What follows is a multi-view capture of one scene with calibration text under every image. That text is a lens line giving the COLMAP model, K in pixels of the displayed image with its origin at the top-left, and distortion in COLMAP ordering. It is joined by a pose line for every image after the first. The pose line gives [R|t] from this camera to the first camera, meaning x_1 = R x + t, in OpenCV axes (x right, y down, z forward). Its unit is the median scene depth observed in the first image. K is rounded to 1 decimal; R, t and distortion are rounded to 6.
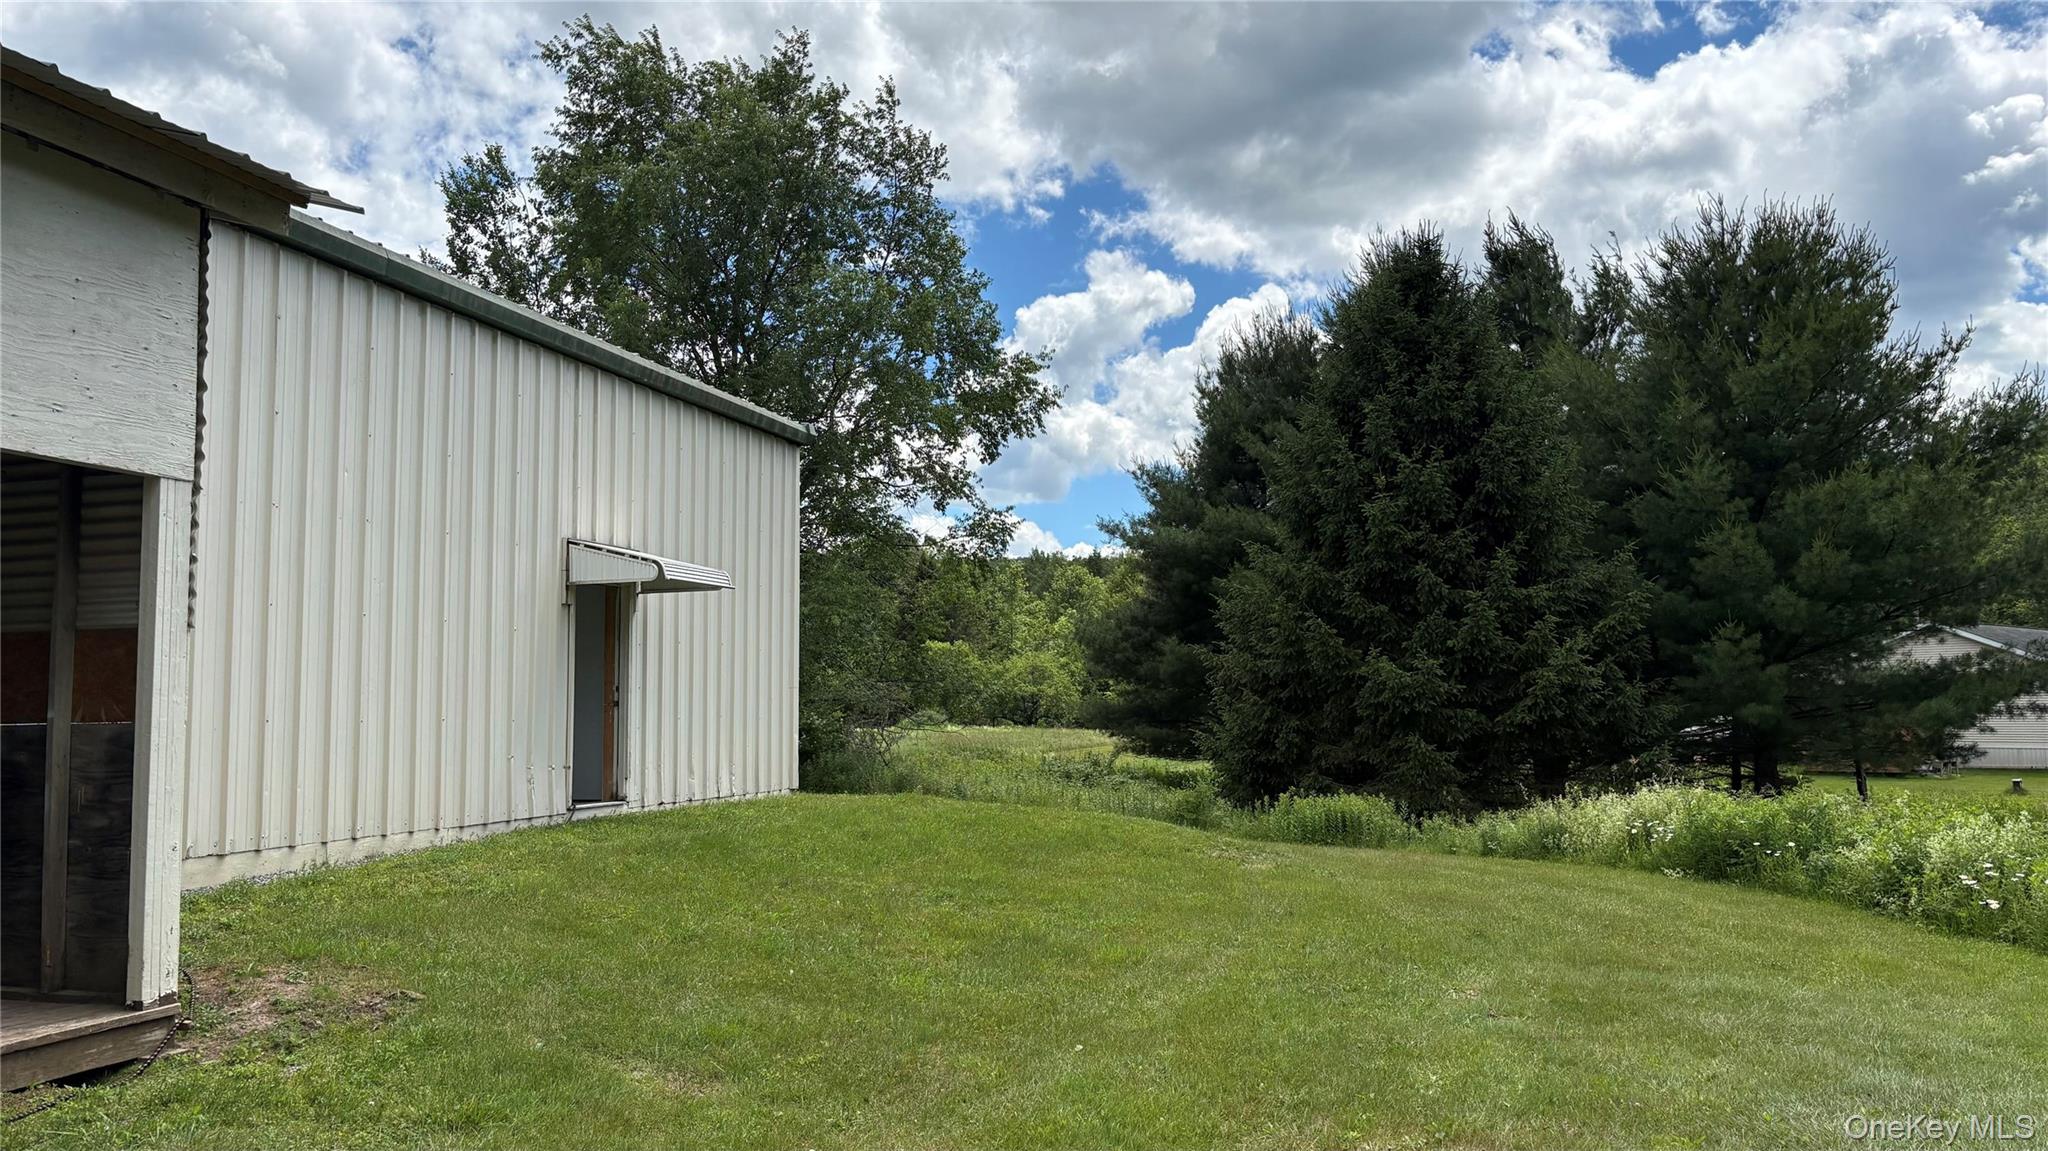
lens RADIAL K [[1616.5, 0, 1106.8], [0, 1616.5, 584.6], [0, 0, 1]] dist [0.195771, -0.225462]
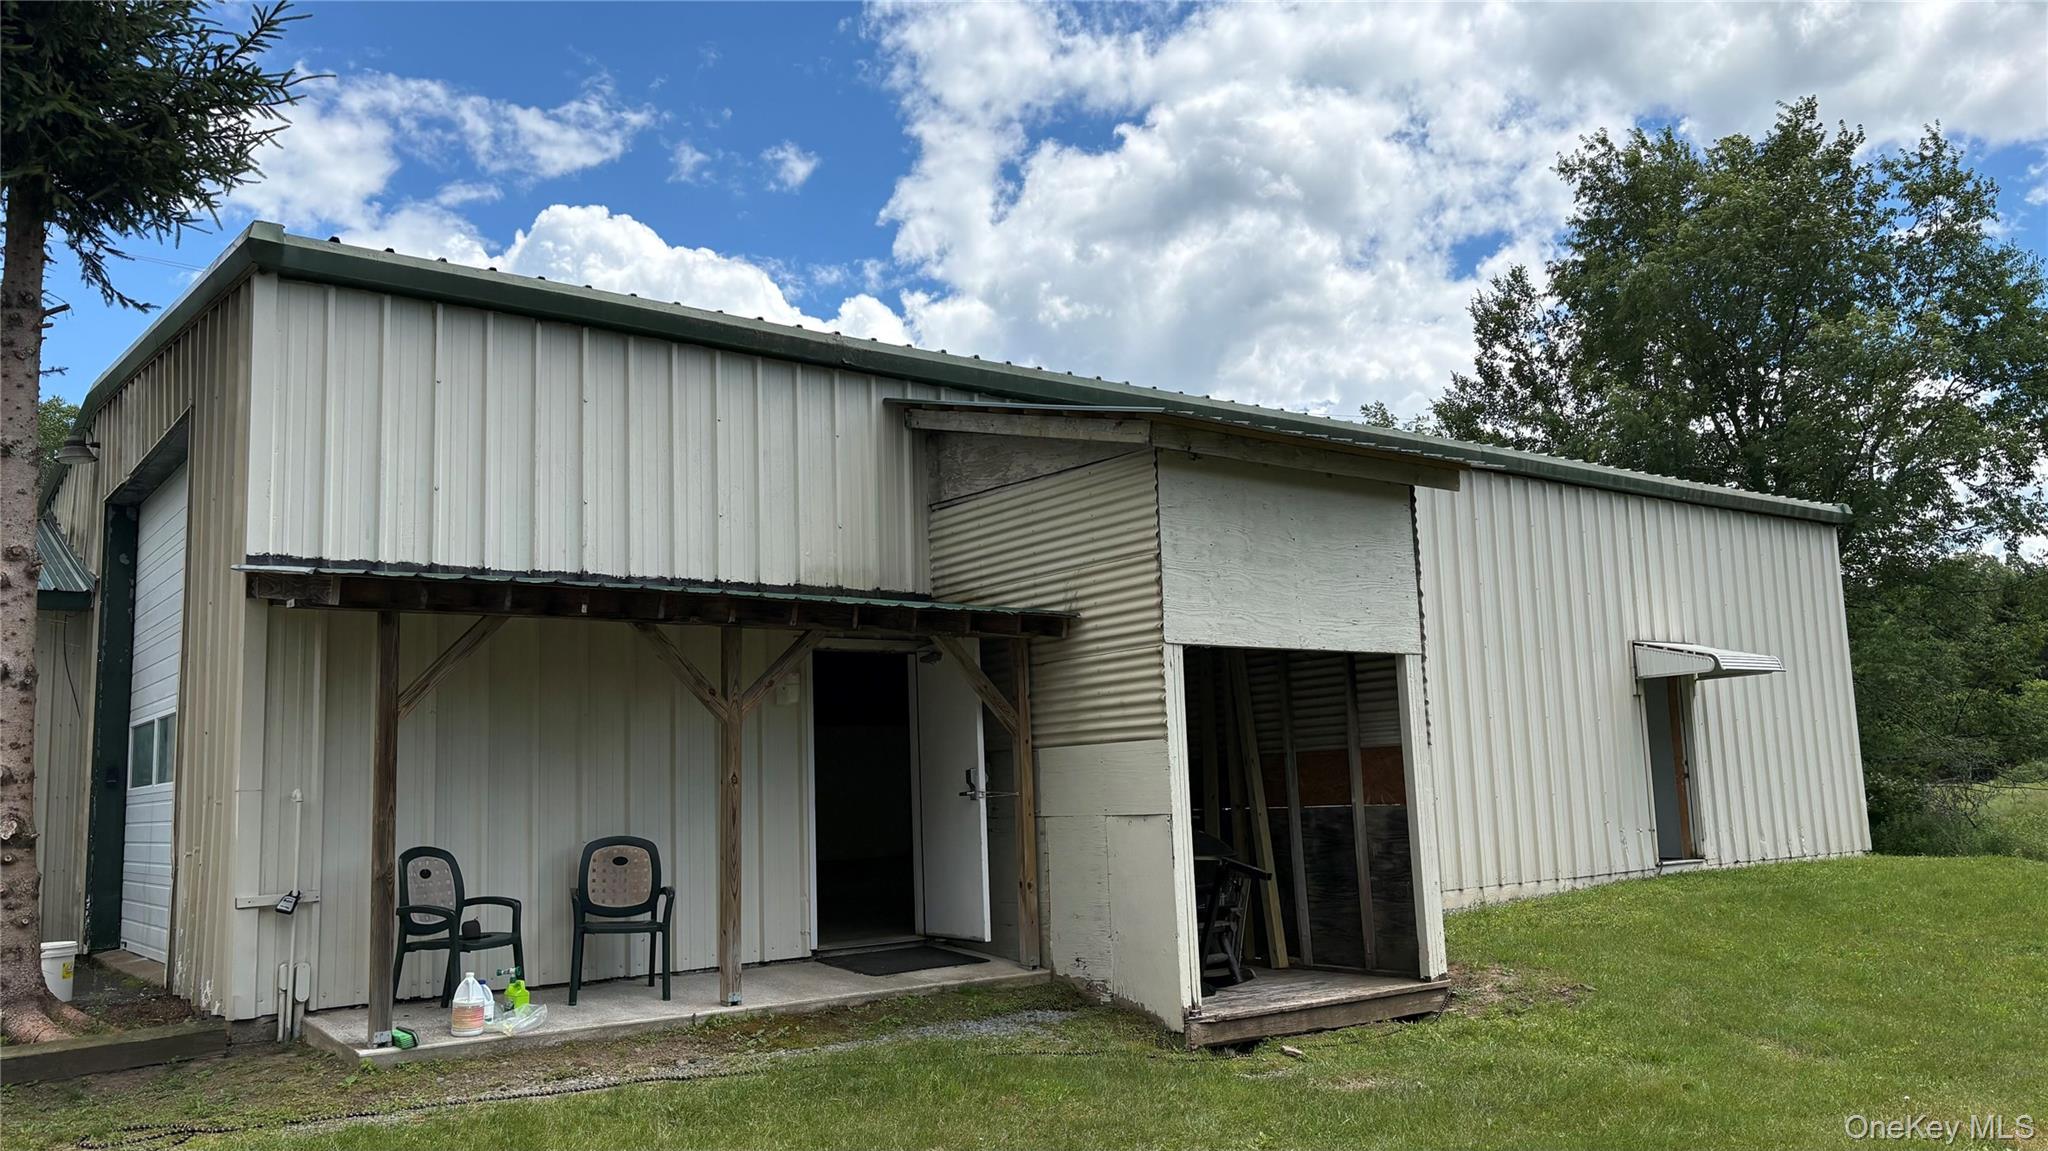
lens RADIAL K [[1618.5, 0, 1035.2], [0, 1618.5, 609.5], [0, 0, 1]] dist [0.075763, -0.003834]
pose [[0.793116, -0.096844, -0.601323, 0.049881], [0.083415, 0.995246, -0.050265, -0.027173], [0.603332, -0.010294, 0.797424, -0.224768]]
